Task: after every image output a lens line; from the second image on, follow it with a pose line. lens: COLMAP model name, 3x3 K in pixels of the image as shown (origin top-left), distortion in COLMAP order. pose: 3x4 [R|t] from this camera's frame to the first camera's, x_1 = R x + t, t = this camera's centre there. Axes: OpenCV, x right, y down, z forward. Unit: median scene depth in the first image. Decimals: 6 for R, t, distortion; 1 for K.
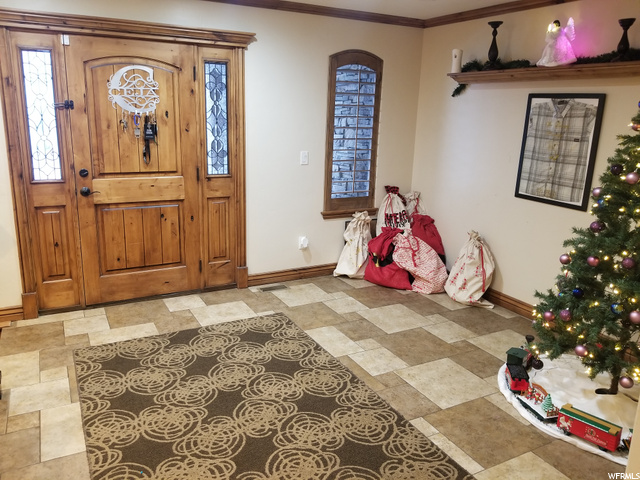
lens RADIAL K [[507.6, 0, 313.2], [0, 507.6, 238.1], [0, 0, 1]] dist [0.063888, -0.096447]
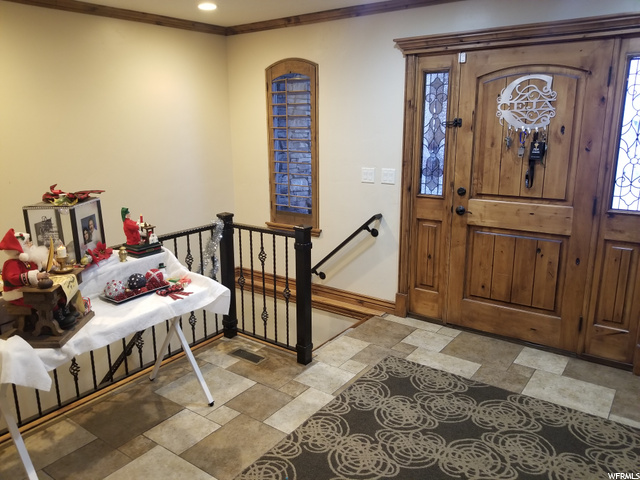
lens RADIAL K [[507.6, 0, 314.9], [0, 507.6, 241.8], [0, 0, 1]] dist [0.063888, -0.096447]
pose [[0.419358, 0.181308, -0.889532, 0.314981], [-0.198533, 0.974451, 0.105021, -0.077954], [0.885846, 0.132561, 0.444639, 0.319117]]
